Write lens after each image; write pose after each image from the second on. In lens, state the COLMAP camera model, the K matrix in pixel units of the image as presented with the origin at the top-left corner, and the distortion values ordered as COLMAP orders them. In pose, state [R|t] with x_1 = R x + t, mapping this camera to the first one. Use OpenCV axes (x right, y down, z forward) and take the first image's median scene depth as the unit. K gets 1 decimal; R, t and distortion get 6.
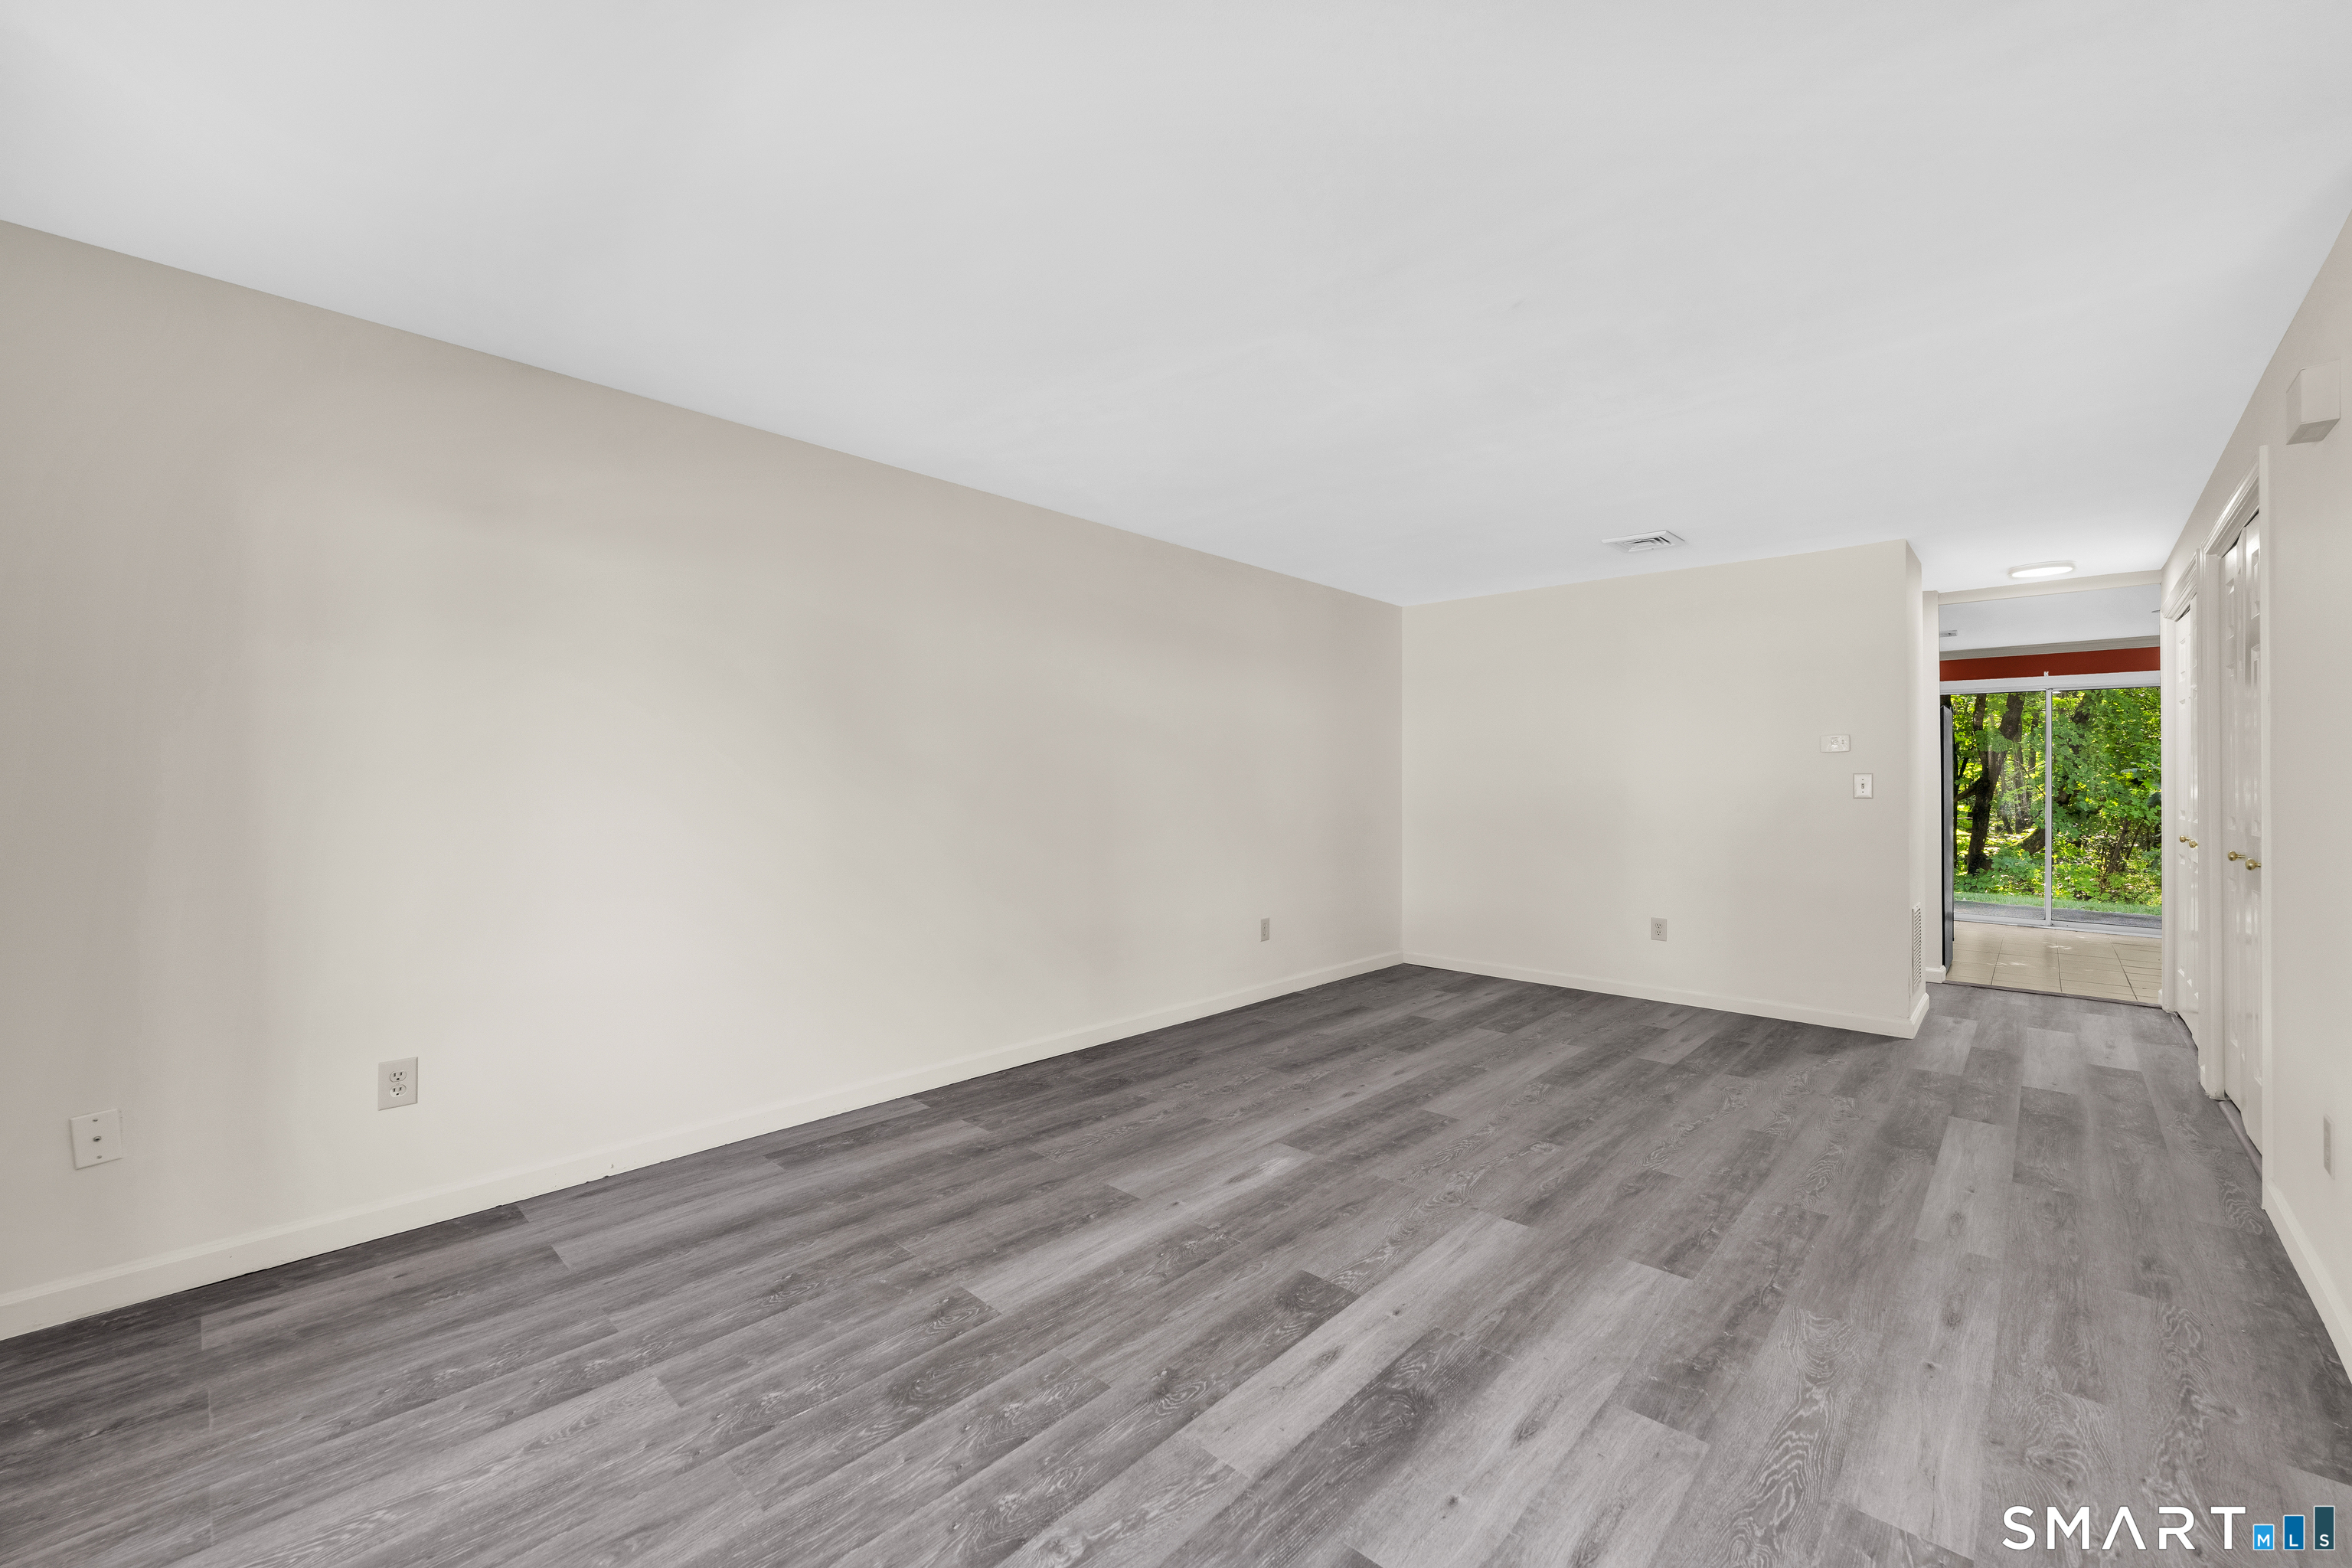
lens RADIAL K [[946.5, 0, 1168.4], [0, 946.5, 791.8], [0, 0, 1]] dist [-0.002004, -0.000034]
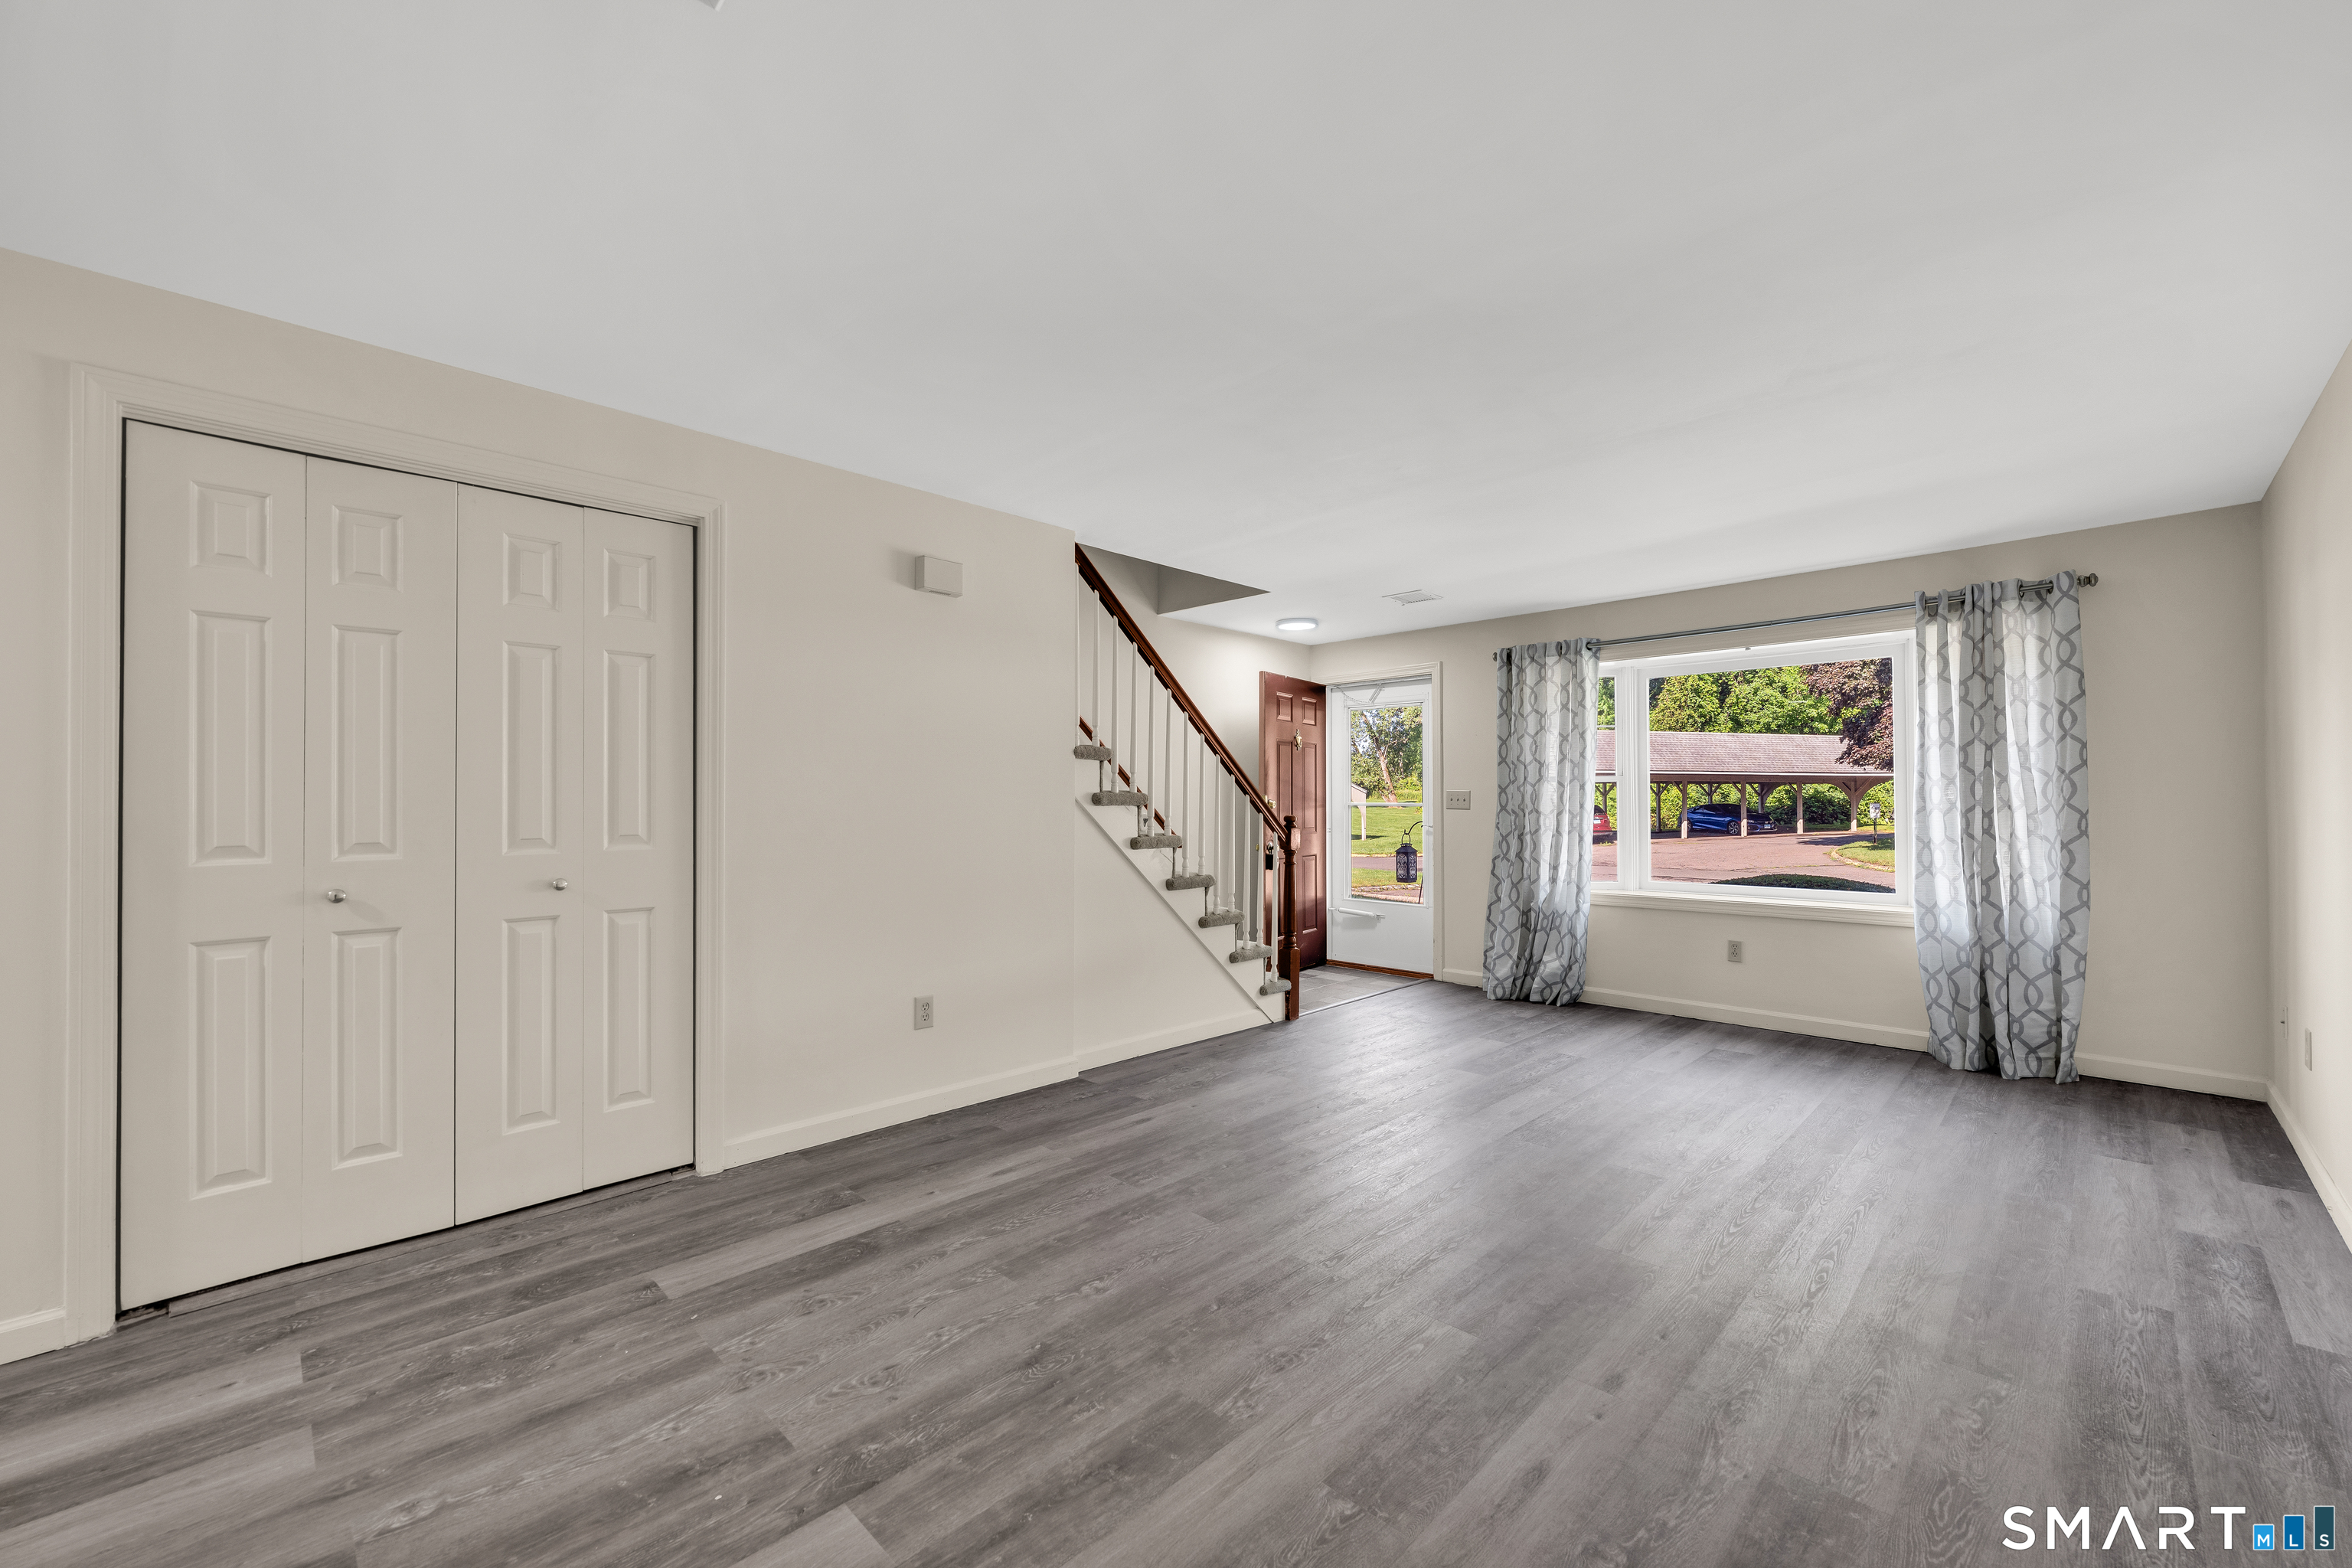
lens RADIAL K [[946.5, 0, 1168.4], [0, 946.5, 791.8], [0, 0, 1]] dist [-0.002004, -0.000034]
pose [[-0.999639, -0.002875, 0.026698, 0.484569], [-0.002832, 0.999995, 0.001623, -0.016414], [-0.026702, 0.001547, -0.999642, 1.741005]]
